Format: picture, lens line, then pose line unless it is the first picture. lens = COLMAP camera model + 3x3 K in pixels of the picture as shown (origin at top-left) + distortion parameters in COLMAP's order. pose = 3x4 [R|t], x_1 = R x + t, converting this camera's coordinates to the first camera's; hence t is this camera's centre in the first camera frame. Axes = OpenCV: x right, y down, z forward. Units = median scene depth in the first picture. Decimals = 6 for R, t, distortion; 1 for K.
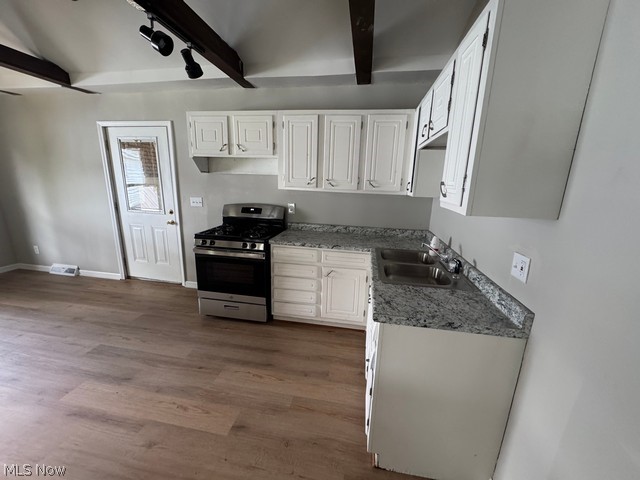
lens RADIAL K [[256.4, 0, 320.8], [0, 256.4, 239.9], [0, 0, 1]] dist [-0.001993, -0.000116]
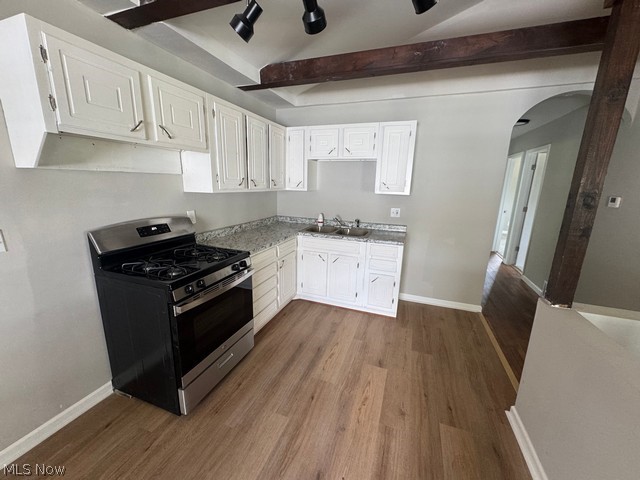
lens RADIAL K [[256.4, 0, 321.1], [0, 256.4, 239.2], [0, 0, 1]] dist [-0.001993, -0.000116]
pose [[0.173542, -0.241017, 0.954879, -0.934291], [0.208029, 0.956684, 0.203665, -0.157755], [-0.962604, 0.163299, 0.216163, 0.547996]]
